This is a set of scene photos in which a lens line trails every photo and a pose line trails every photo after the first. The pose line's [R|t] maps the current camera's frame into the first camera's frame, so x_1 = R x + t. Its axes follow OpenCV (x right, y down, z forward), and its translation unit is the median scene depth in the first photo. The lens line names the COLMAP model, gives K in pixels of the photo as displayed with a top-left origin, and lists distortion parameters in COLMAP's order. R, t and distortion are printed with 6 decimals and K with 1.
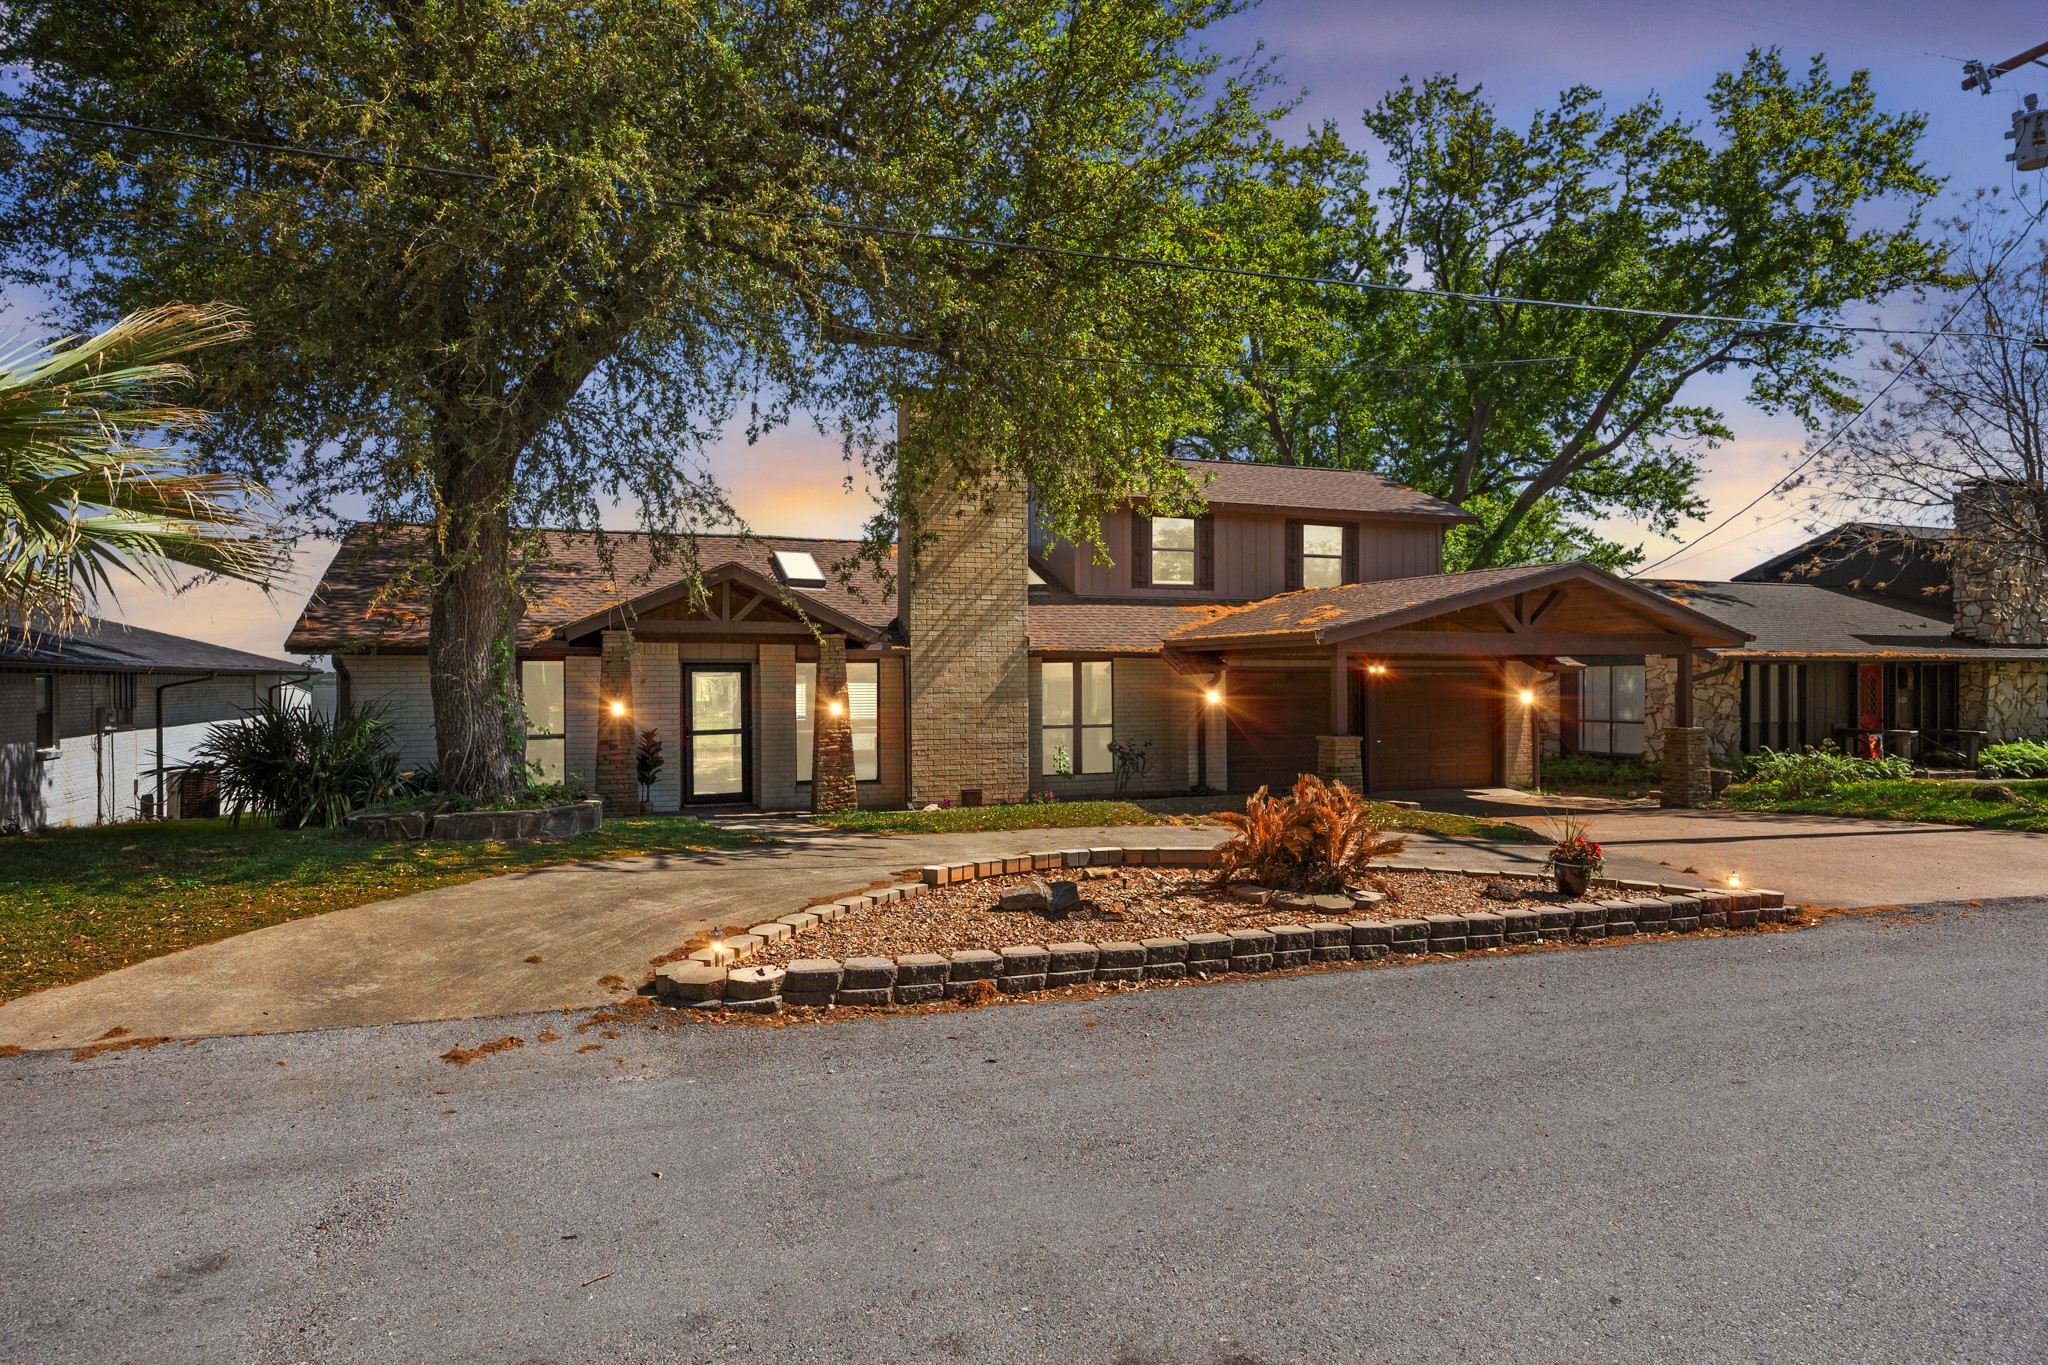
lens RADIAL K [[1052.5, 0, 1024.0], [0, 1052.5, 682.5], [0, 0, 1]] dist [-0.000449, 0.000749]
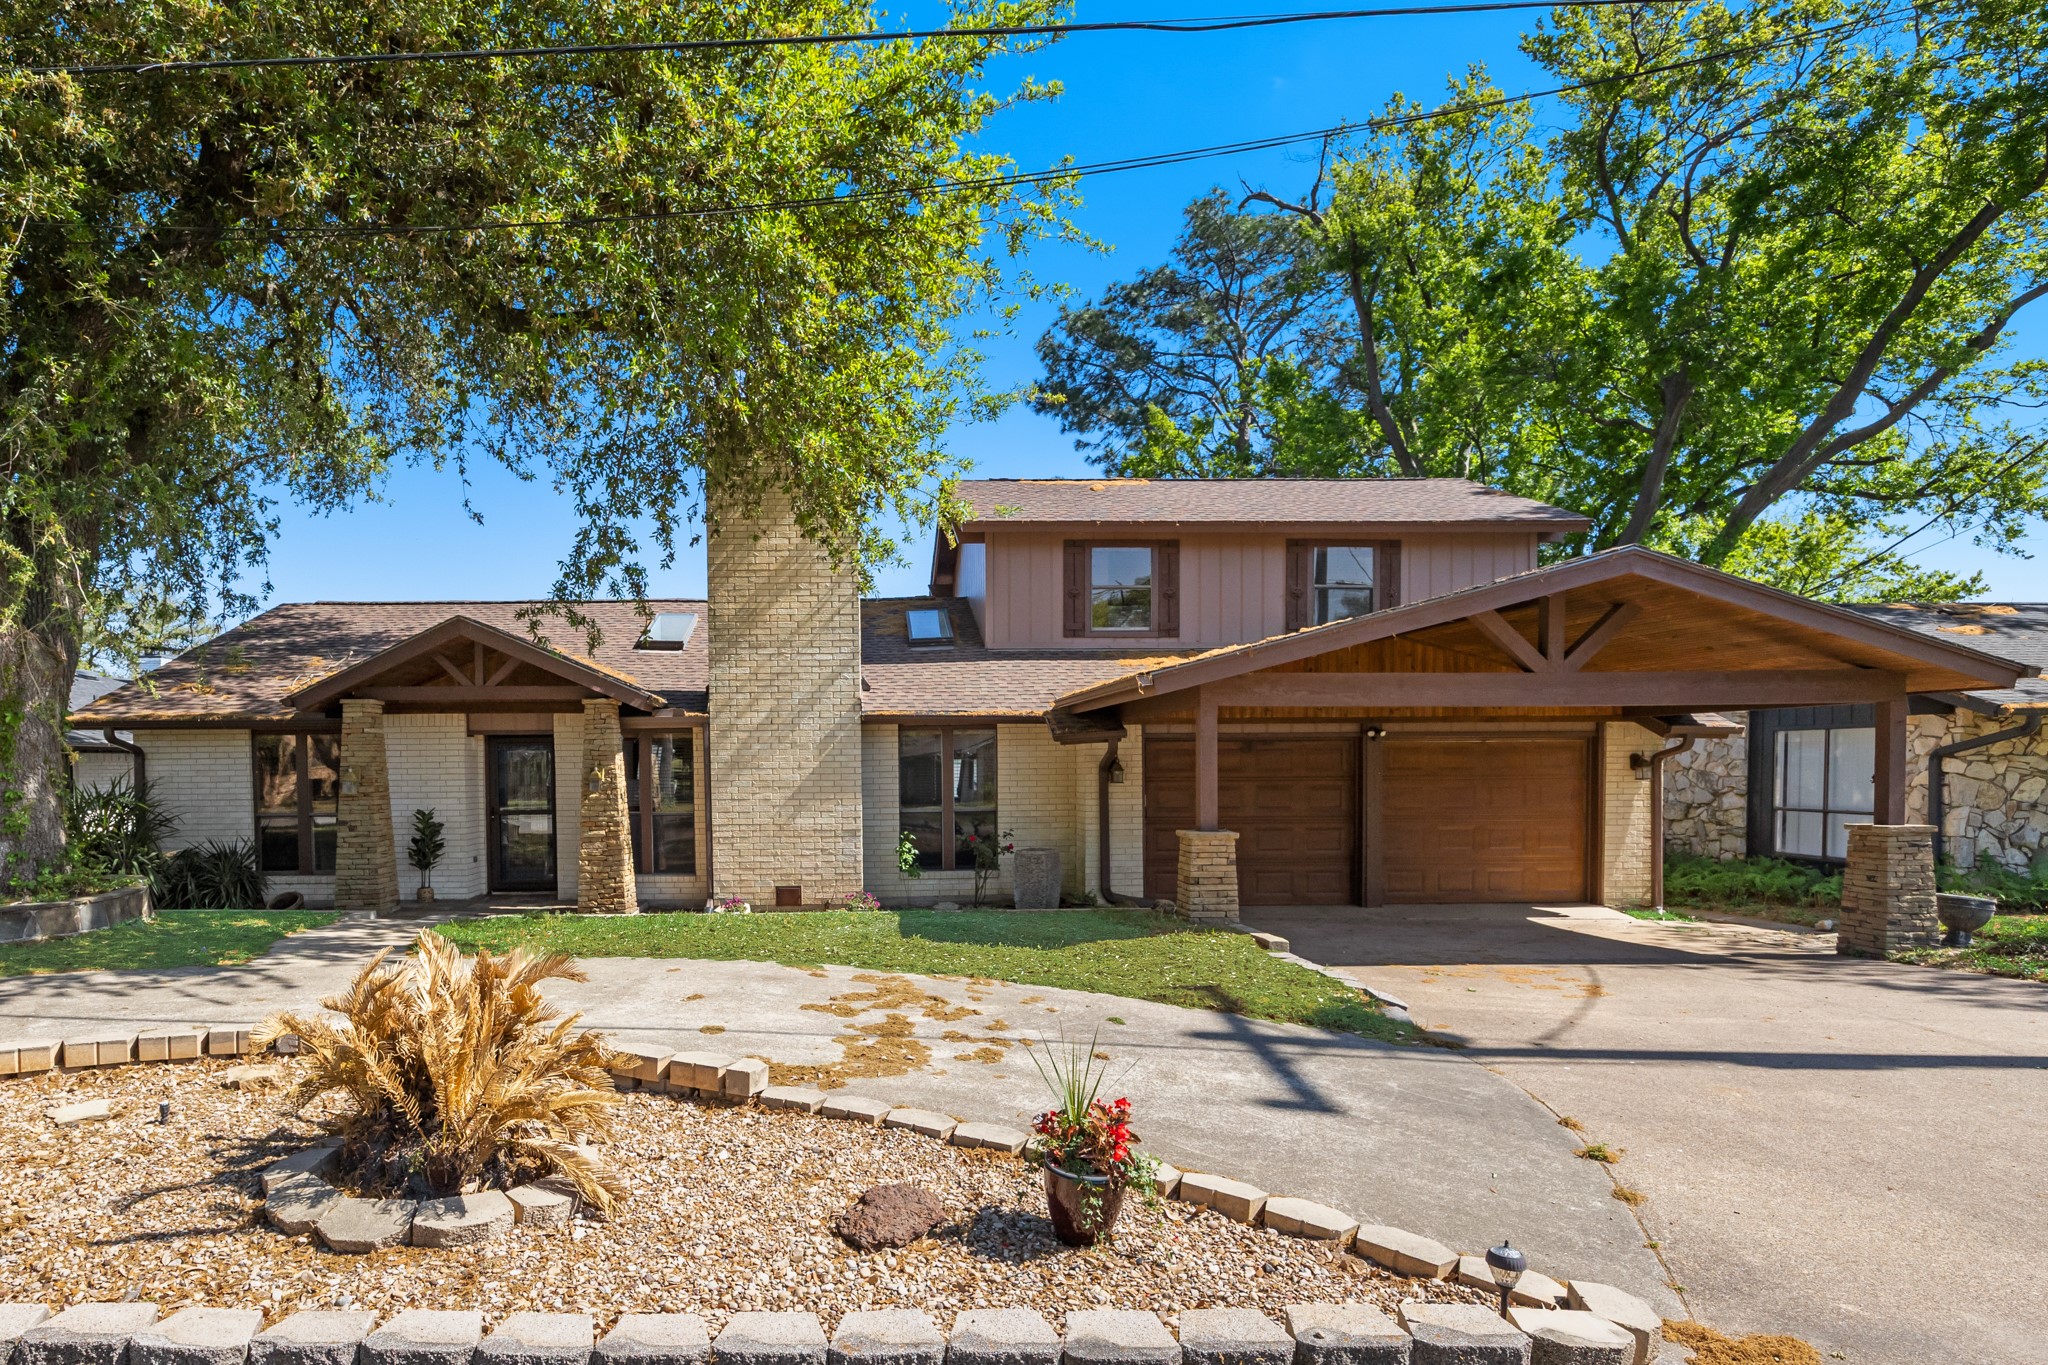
lens RADIAL K [[956.1, 0, 1021.2], [0, 956.1, 787.1], [0, 0, 1]] dist [-0.007757, 0.000632]
pose [[0.950772, 0.004150, -0.309865, 0.266308], [0.003431, 0.999708, 0.023915, 0.005230], [0.309874, -0.023801, 0.950480, 0.268101]]
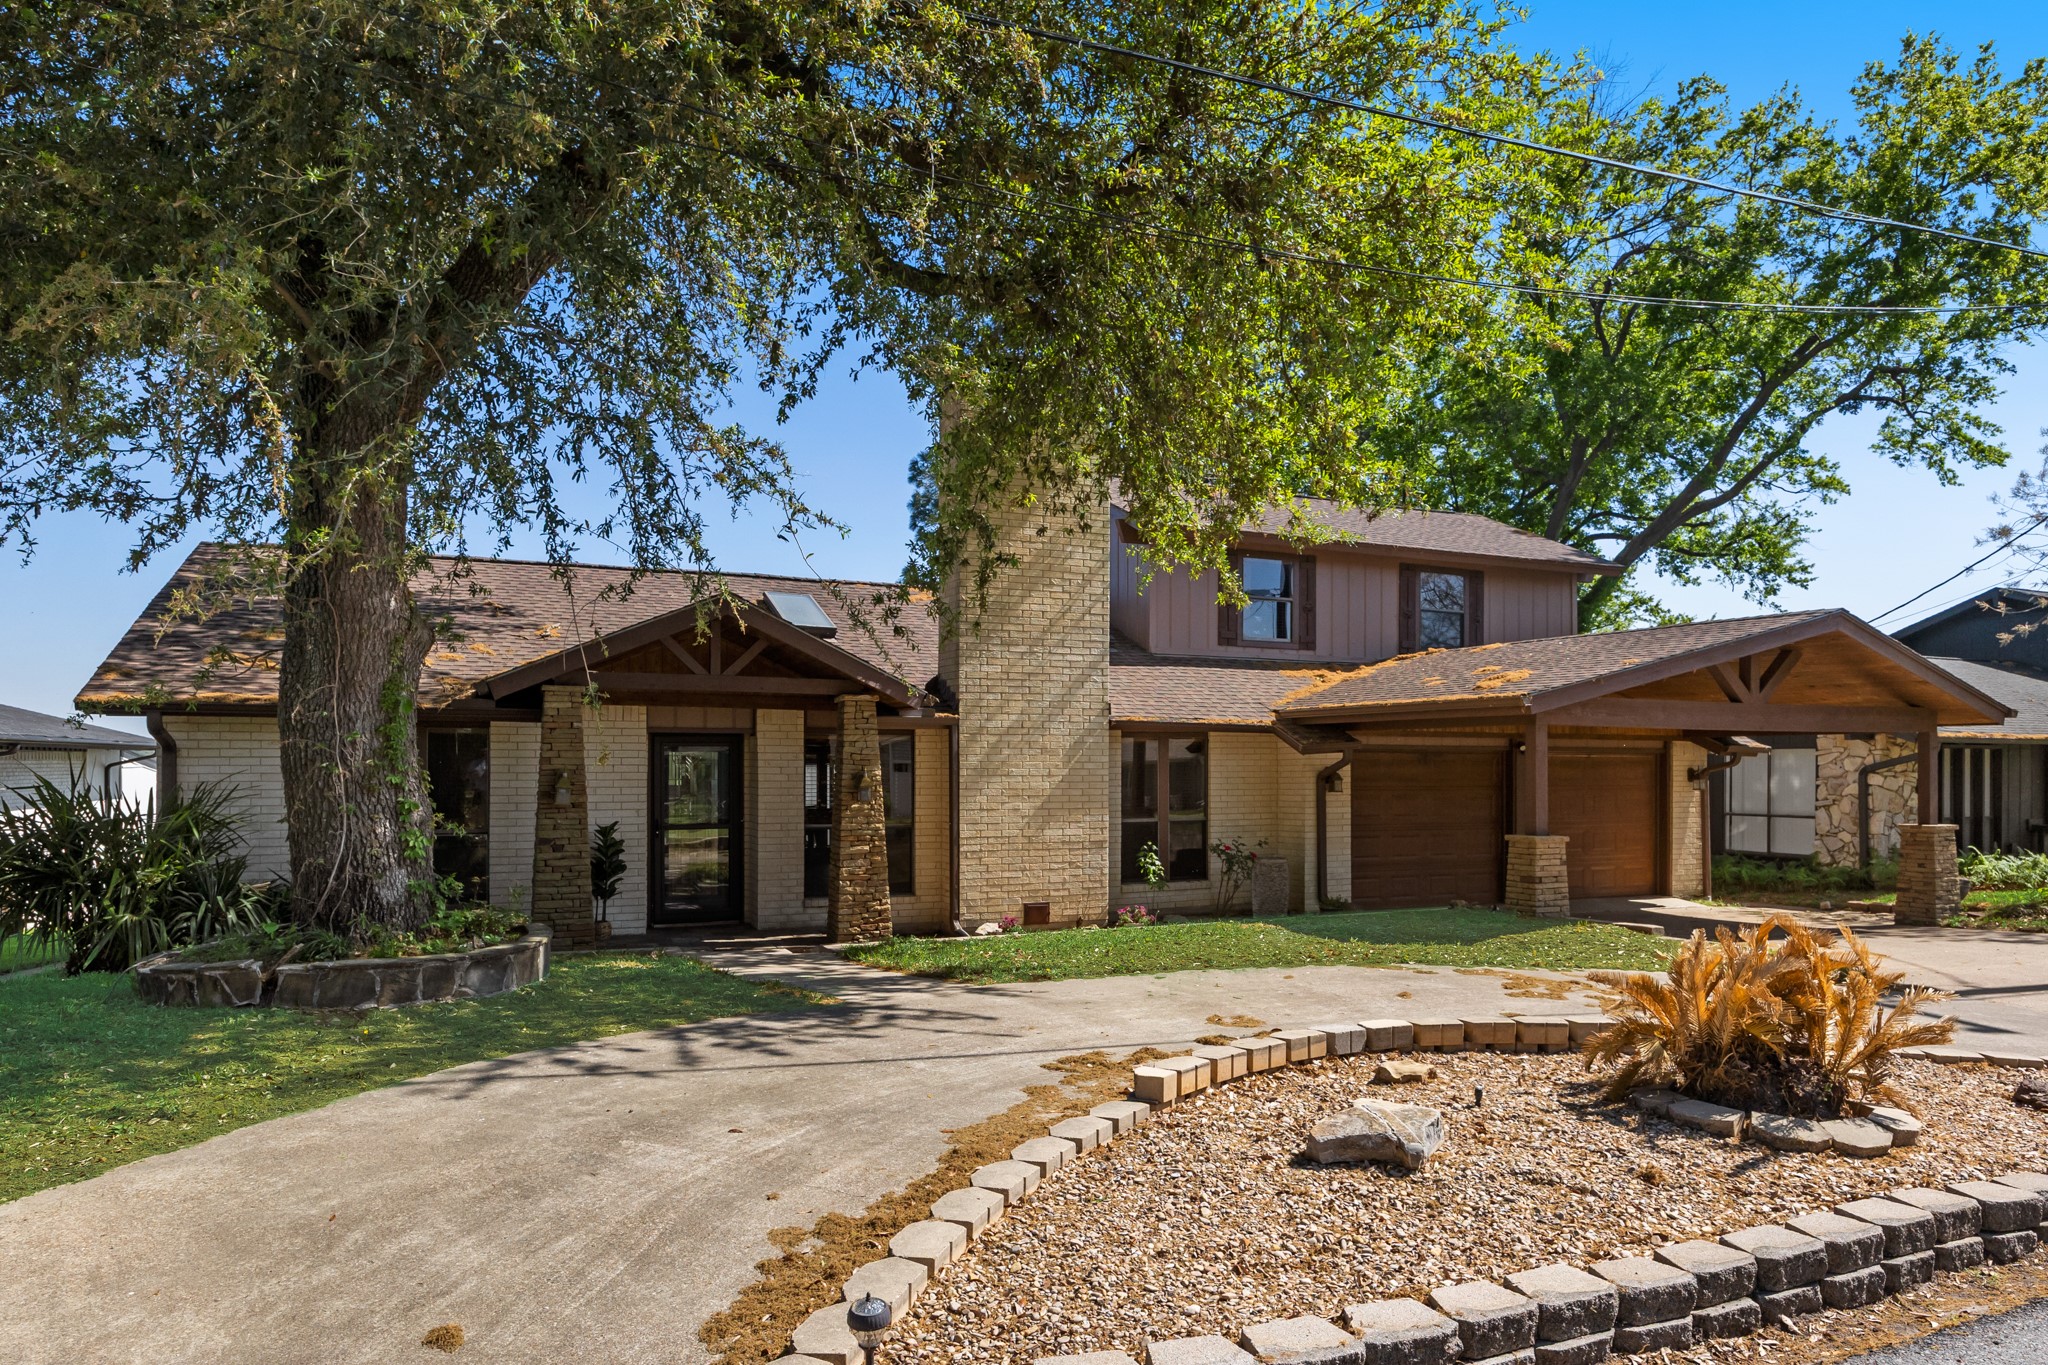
lens RADIAL K [[1113.4, 0, 1039.9], [0, 1113.4, 768.6], [0, 0, 1]] dist [-0.002896, -0.002761]
pose [[0.998436, 0.006510, 0.055524, -0.072889], [-0.006514, 0.999979, -0.000117, 0.003668], [-0.055524, -0.000245, 0.998457, 0.155913]]
